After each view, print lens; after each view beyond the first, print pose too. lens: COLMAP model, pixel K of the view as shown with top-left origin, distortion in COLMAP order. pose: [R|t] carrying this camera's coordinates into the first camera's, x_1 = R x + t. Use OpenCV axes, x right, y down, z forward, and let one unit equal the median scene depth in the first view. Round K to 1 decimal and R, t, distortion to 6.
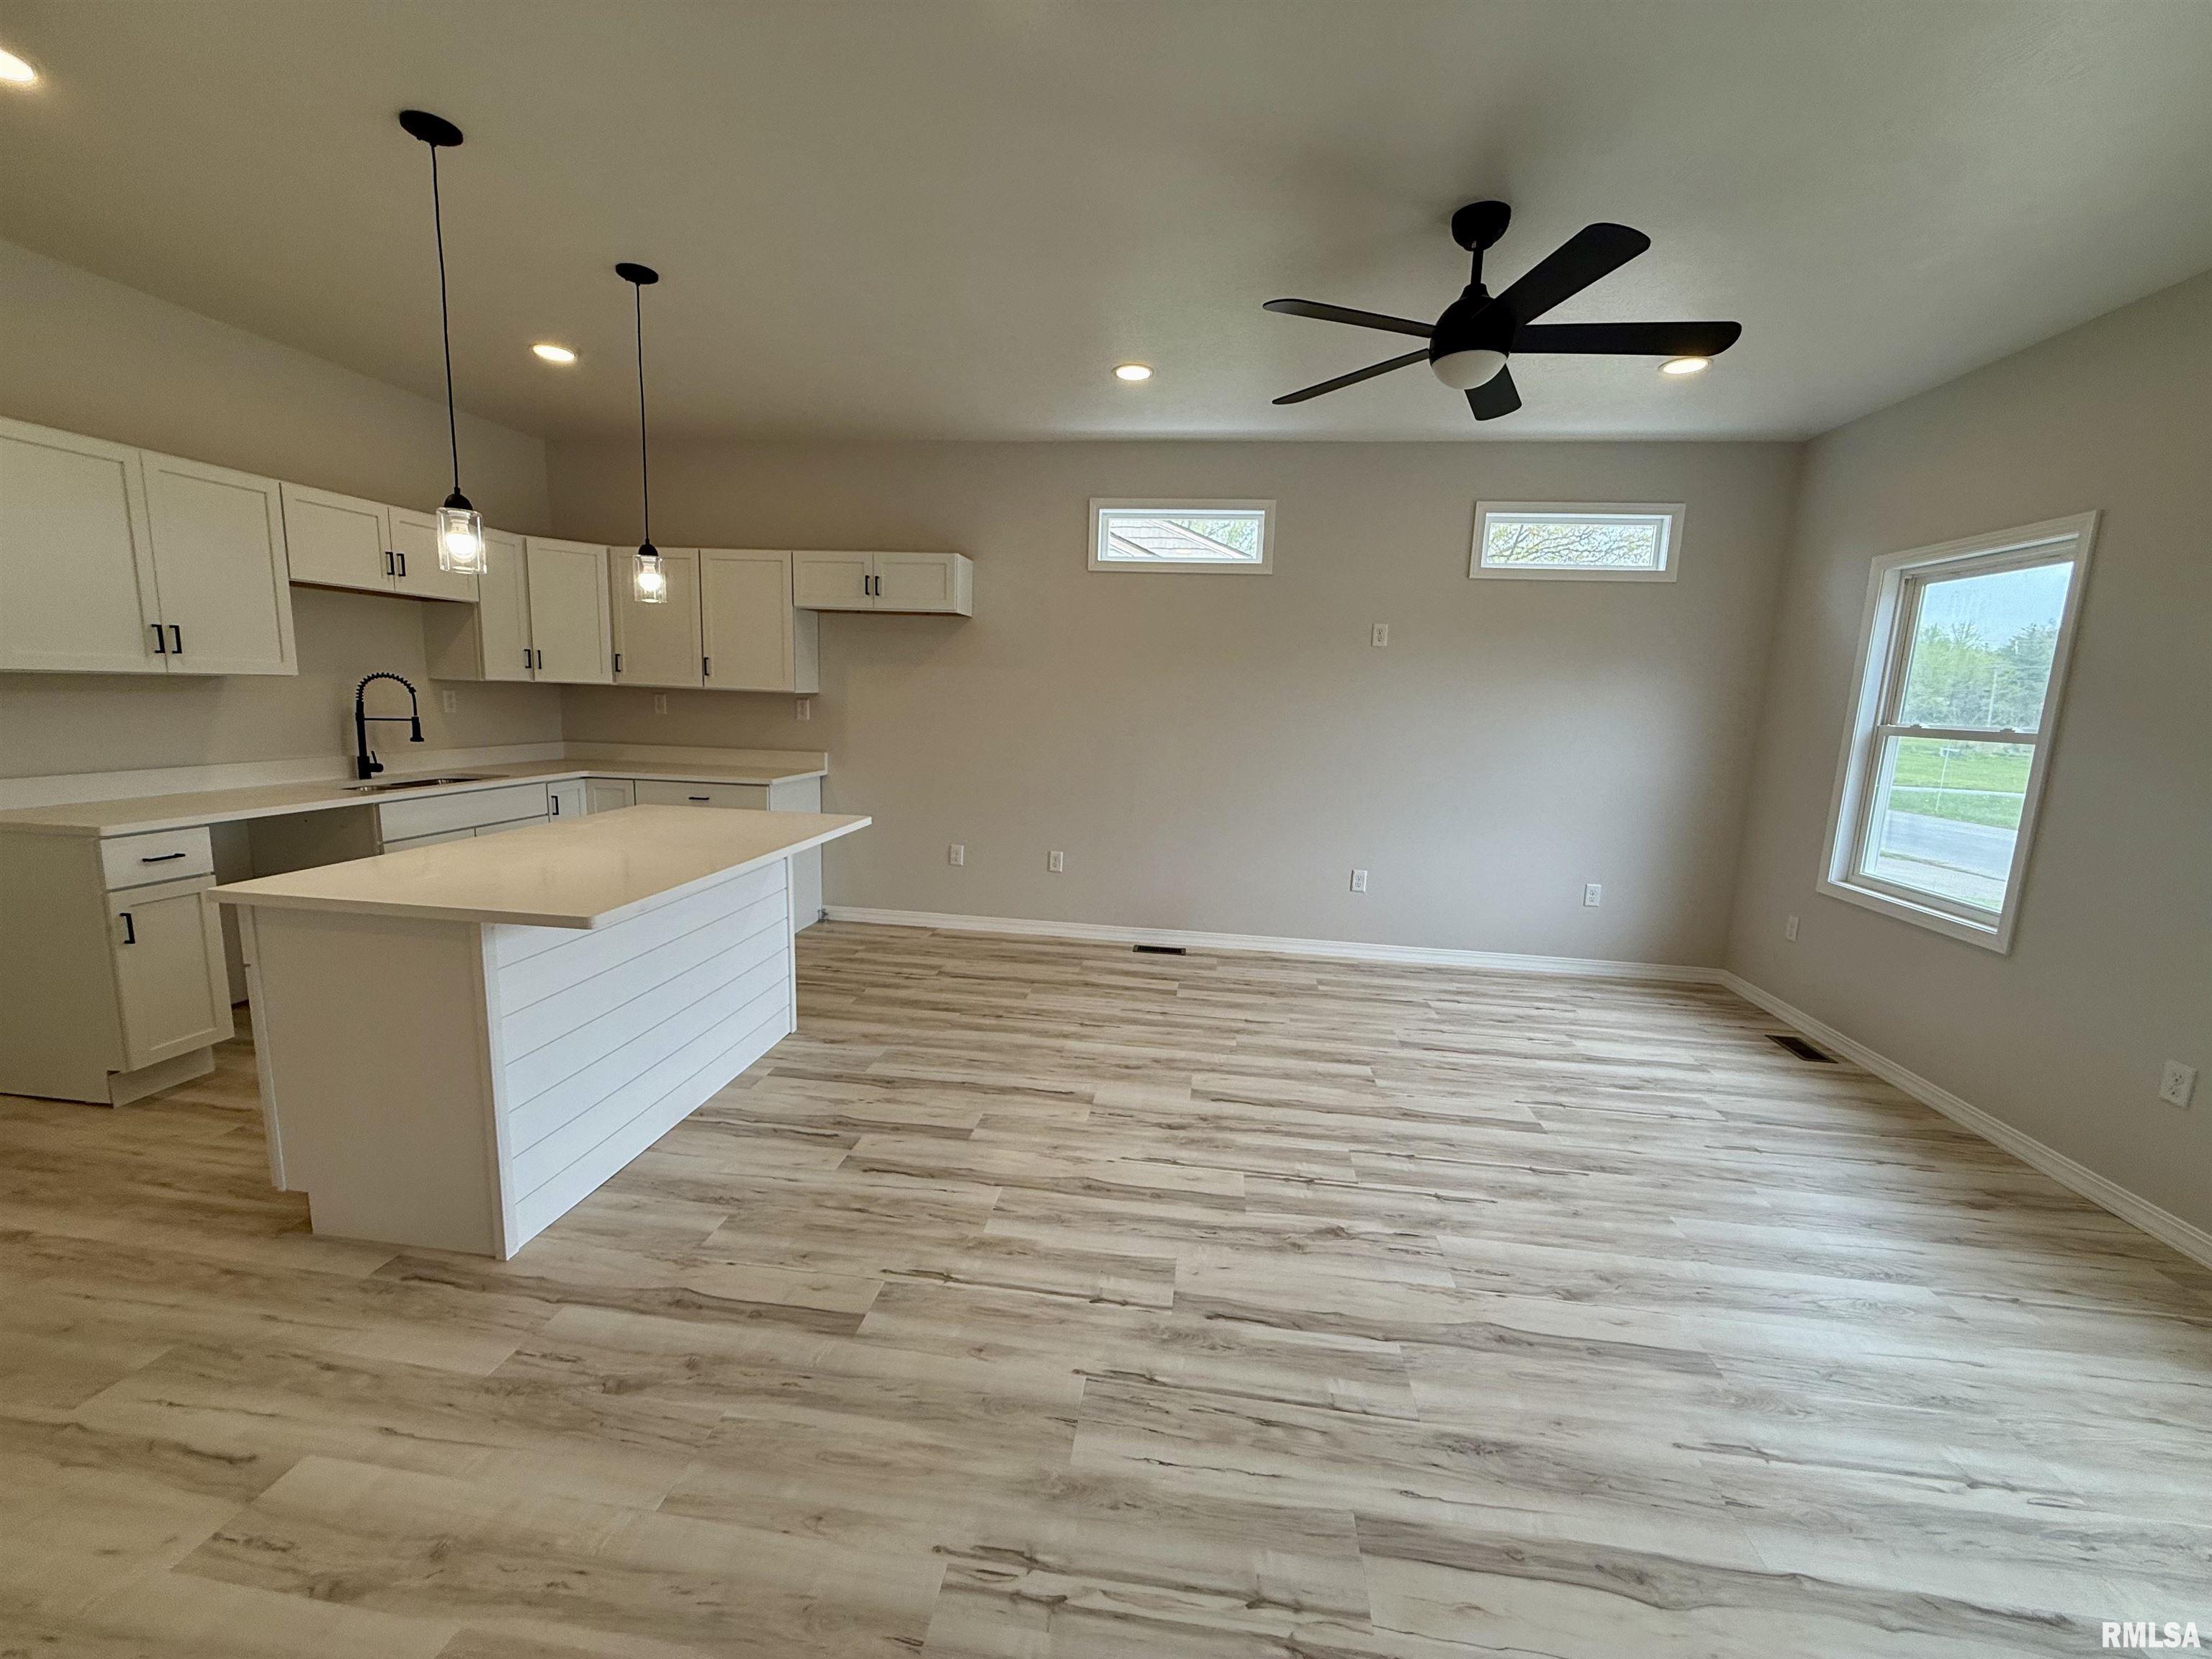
lens RADIAL K [[883.1, 0, 1102.1], [0, 883.1, 830.0], [0, 0, 1]] dist [-0.001053, 0.000298]
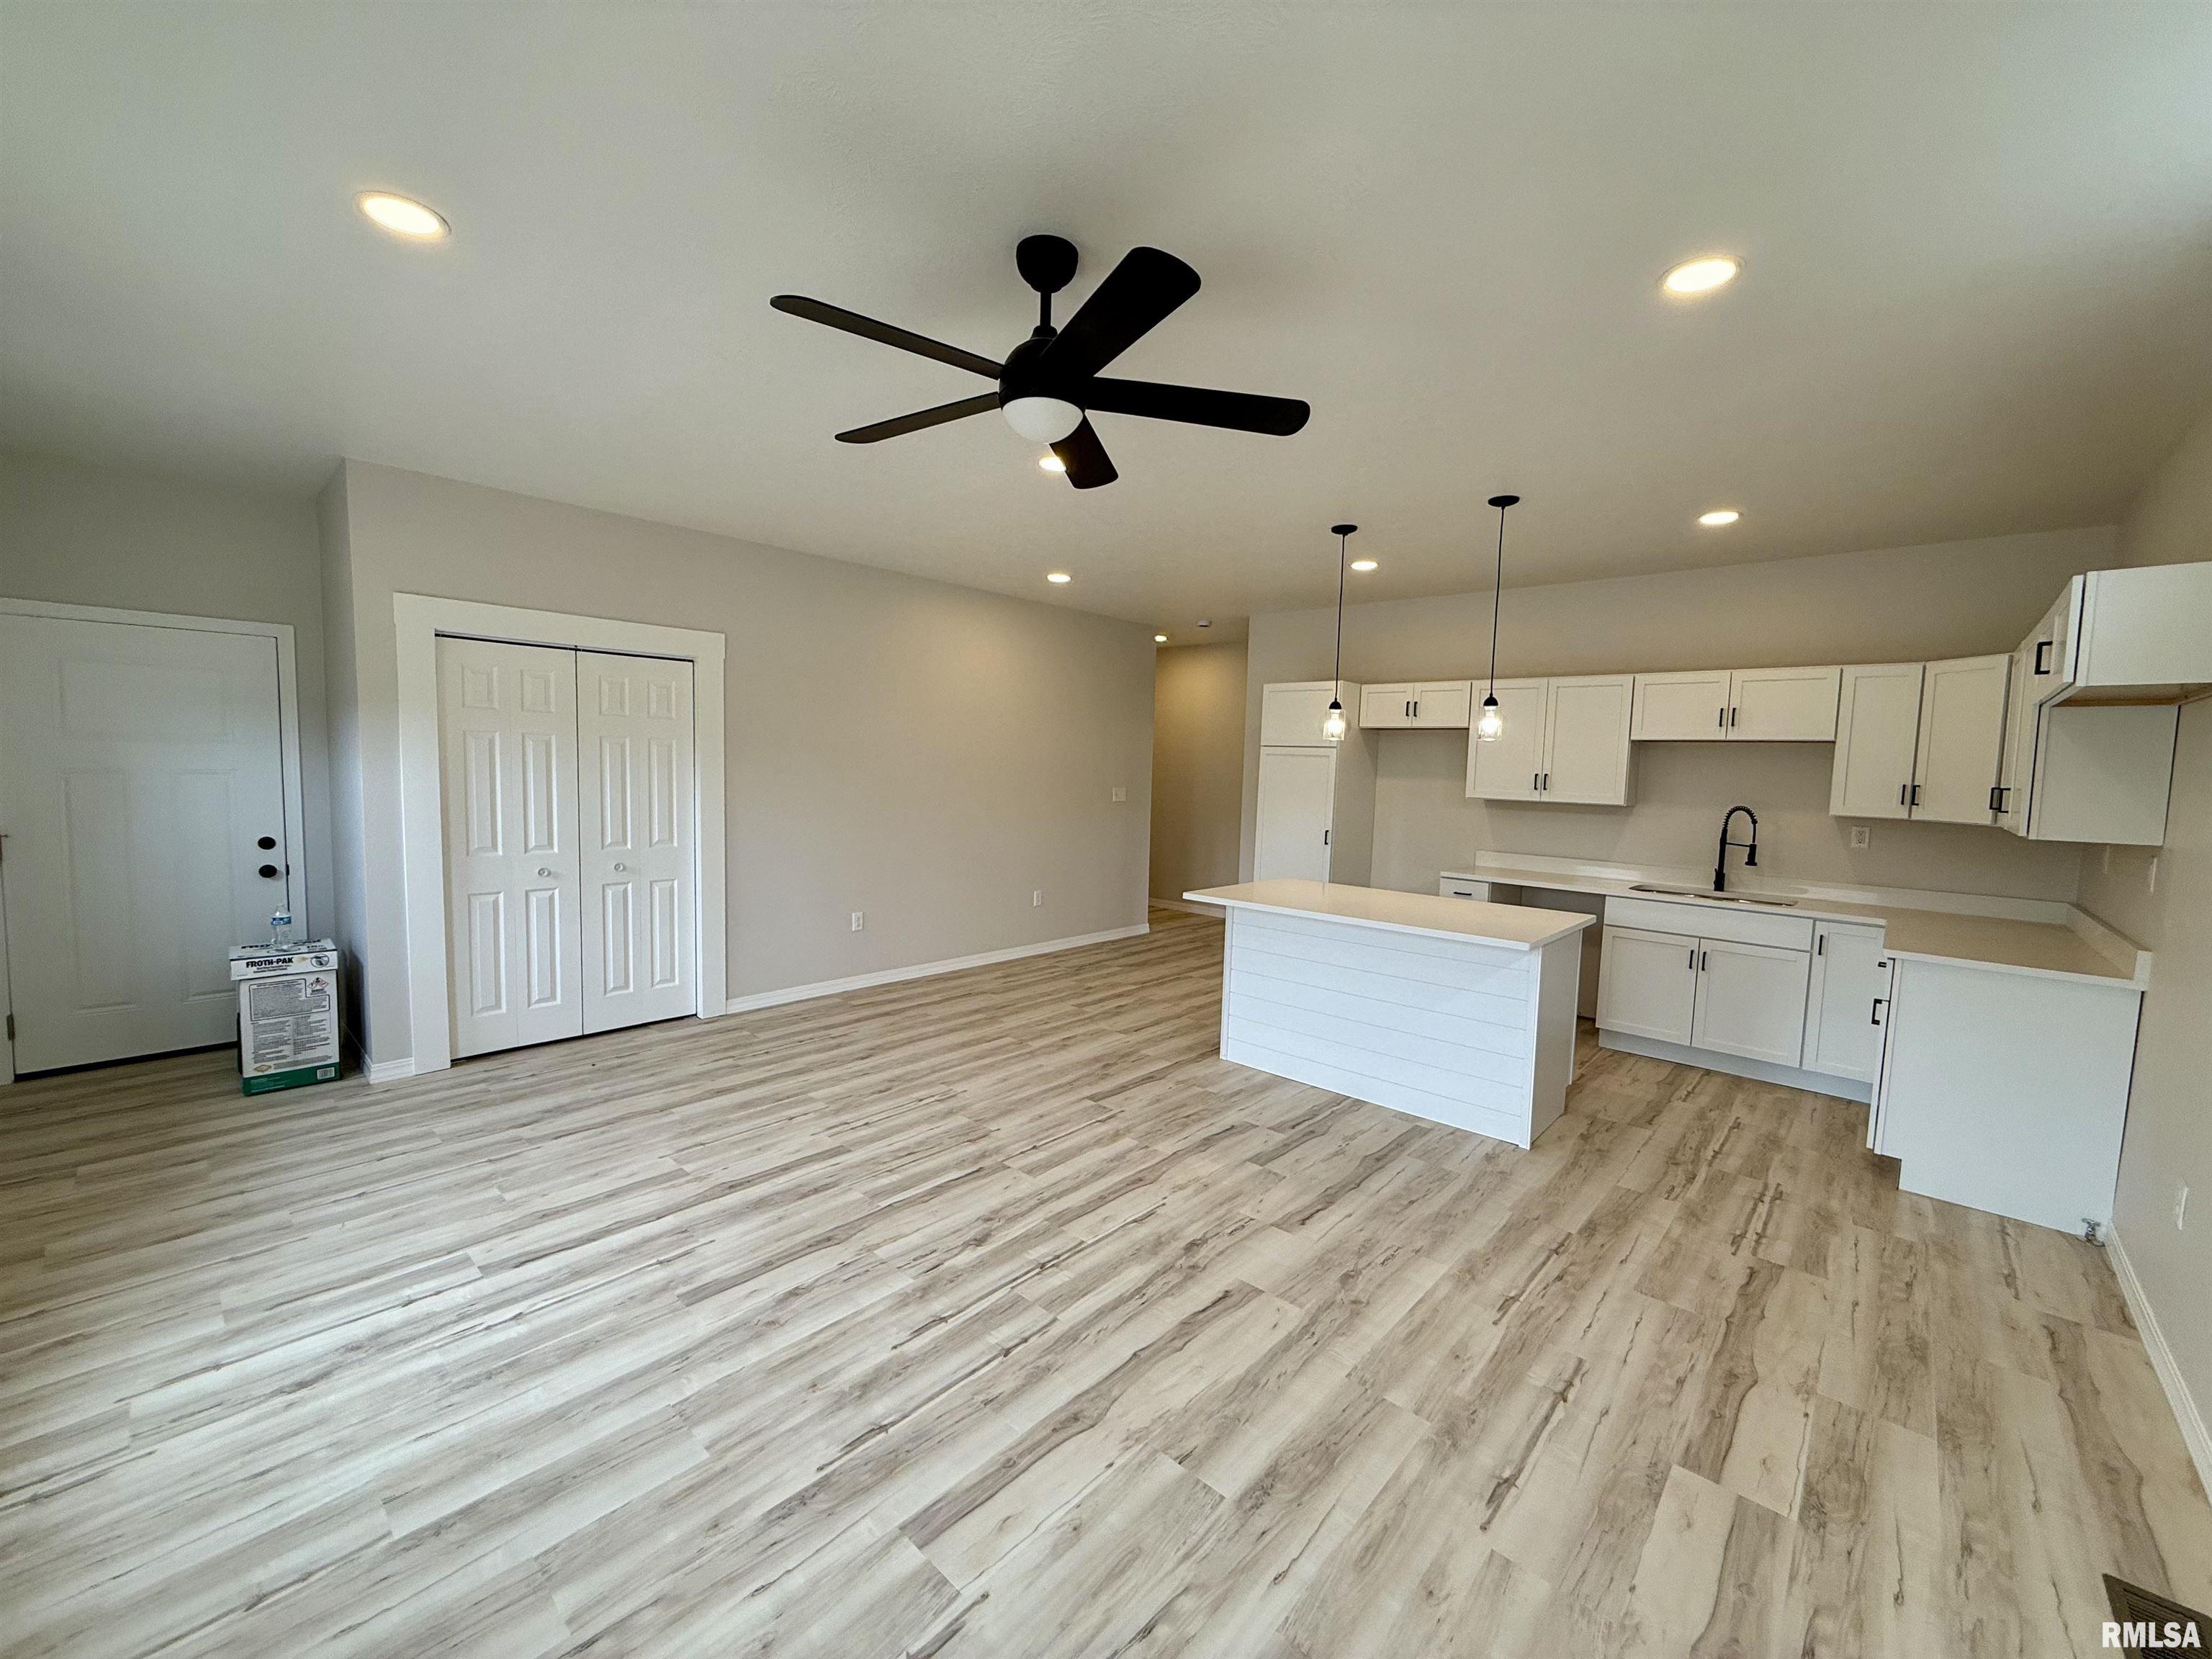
lens RADIAL K [[883.1, 0, 1095.9], [0, 883.1, 830.7], [0, 0, 1]] dist [-0.001053, 0.000298]
pose [[-0.574254, 0.009678, -0.818620, 0.882516], [-0.177470, 0.974681, 0.136016, -0.203668], [0.799210, 0.223388, -0.557997, 1.295492]]
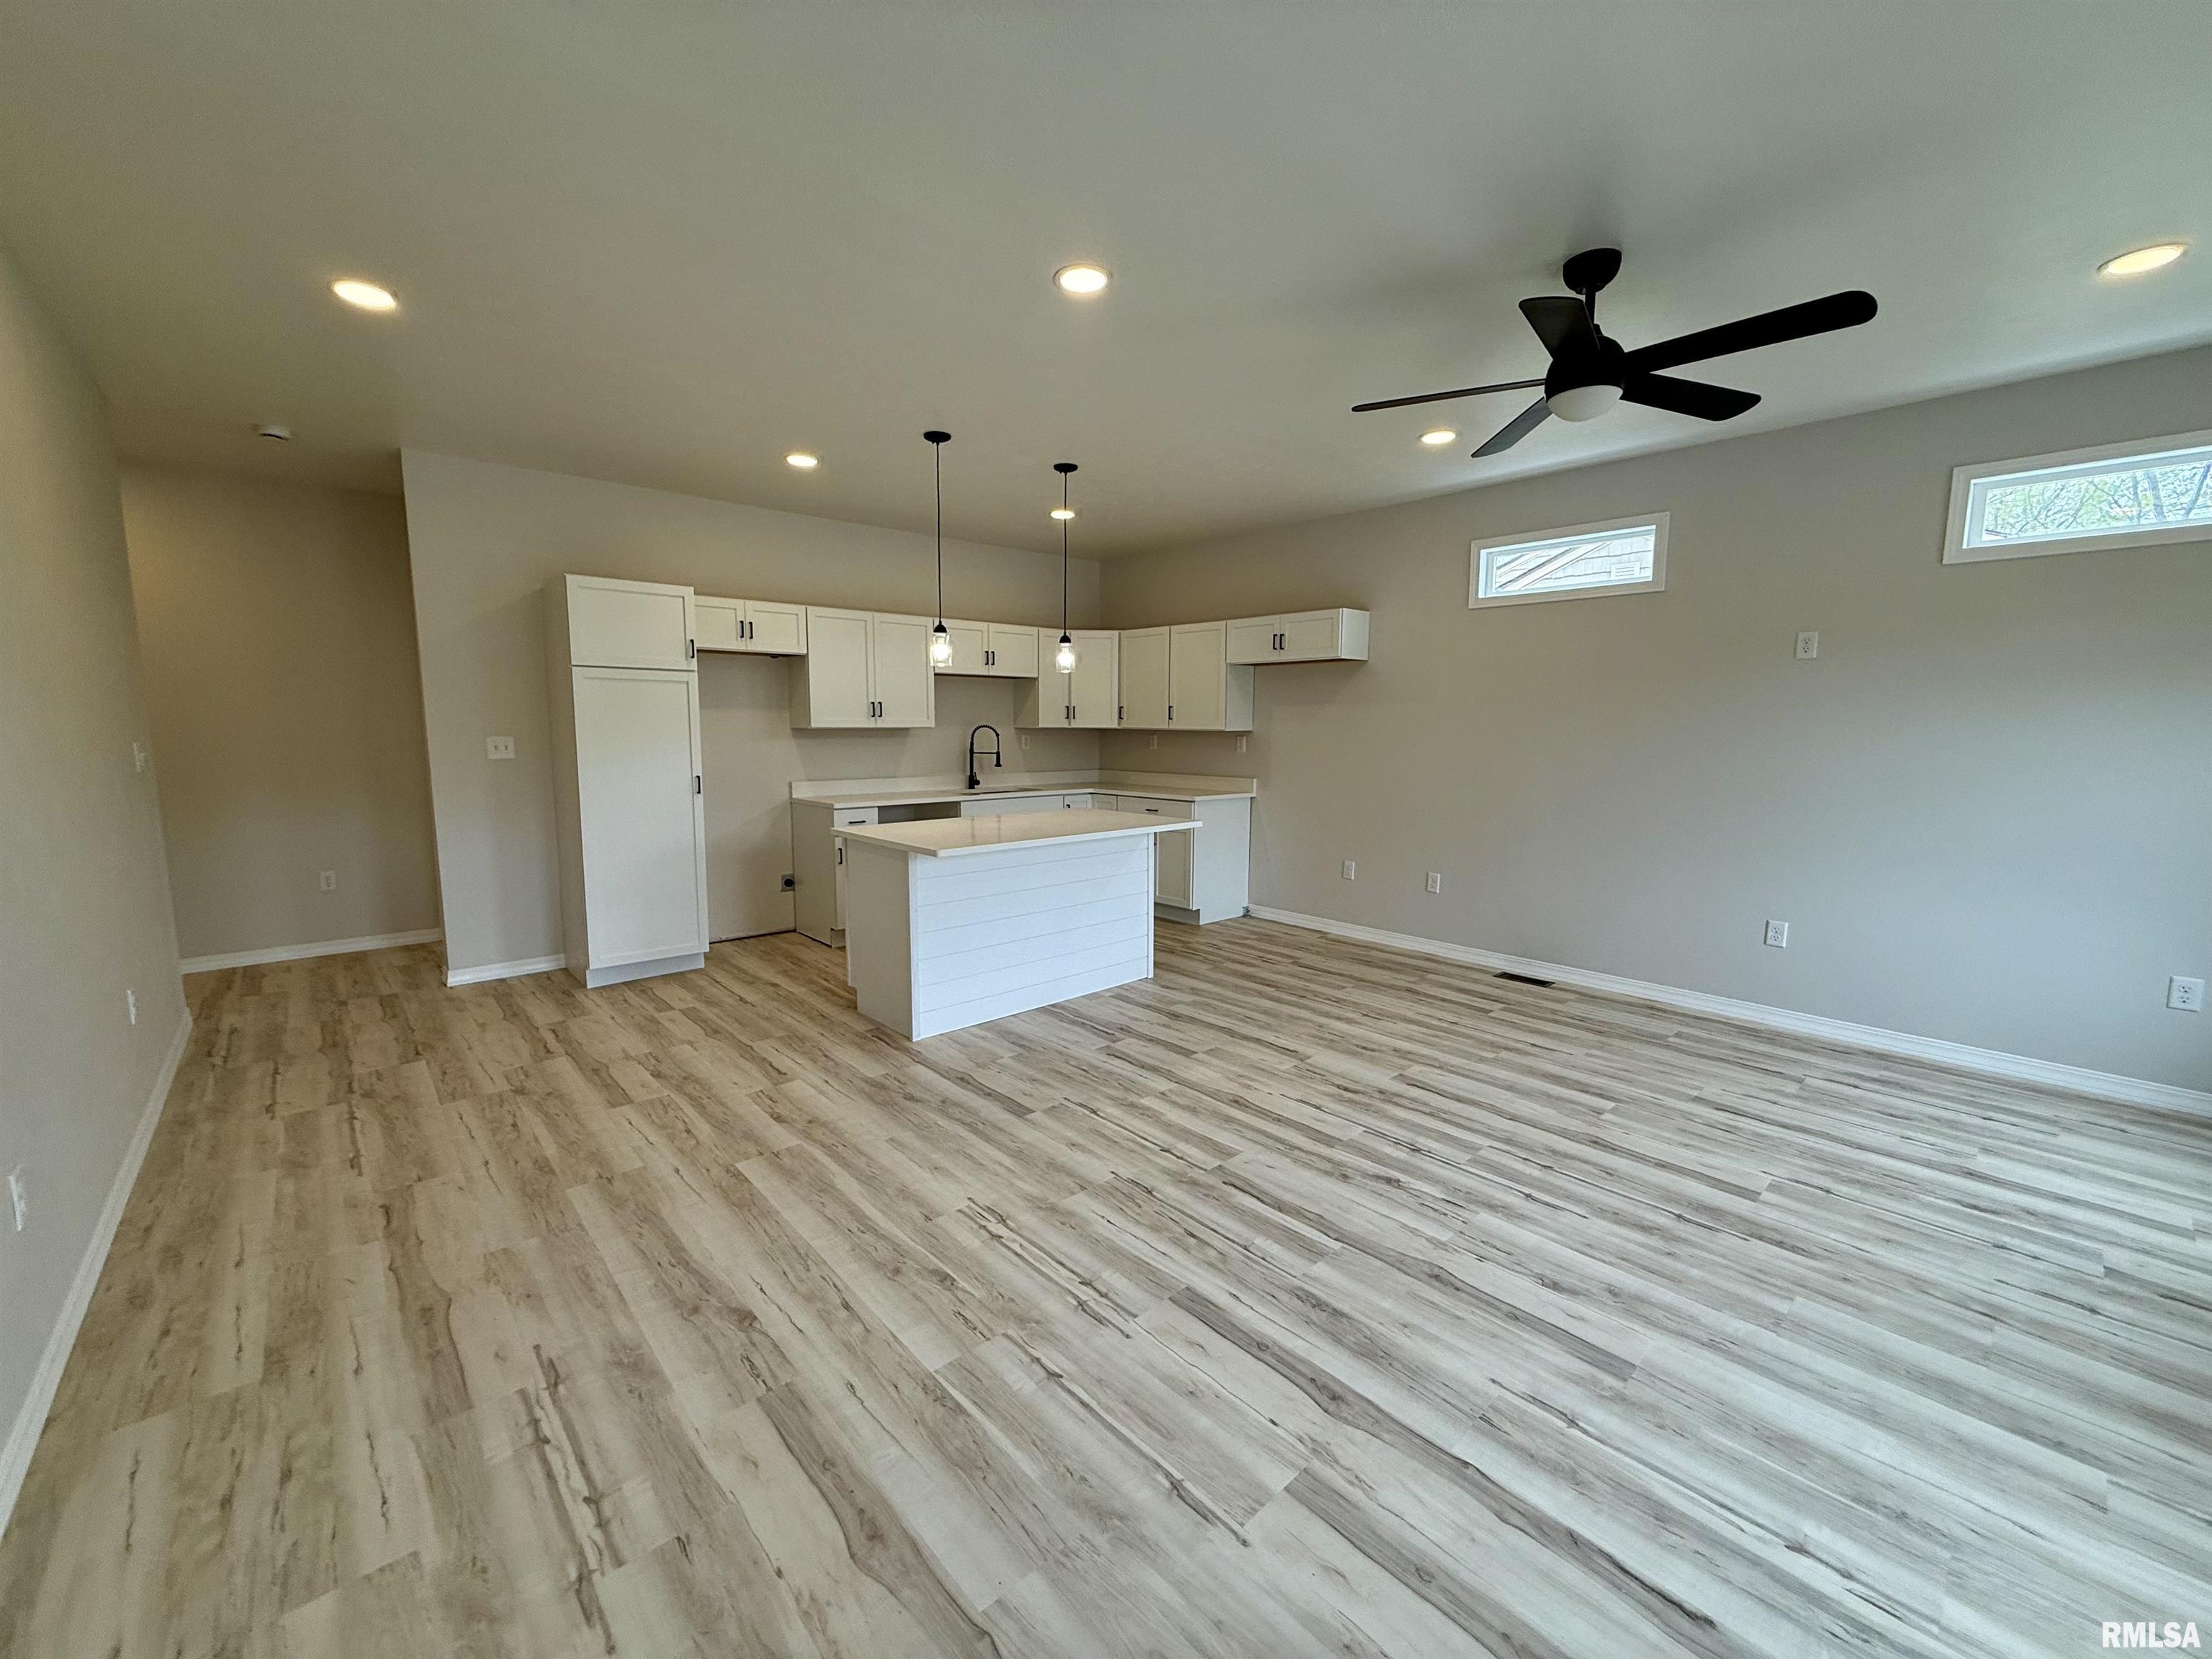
lens RADIAL K [[883.1, 0, 1099.8], [0, 883.1, 825.9], [0, 0, 1]] dist [-0.001053, 0.000298]
pose [[0.758368, 0.043769, -0.650356, 0.551086], [-0.078845, 0.996577, -0.024870, 0.042811], [0.647041, 0.070138, 0.759222, -0.114516]]
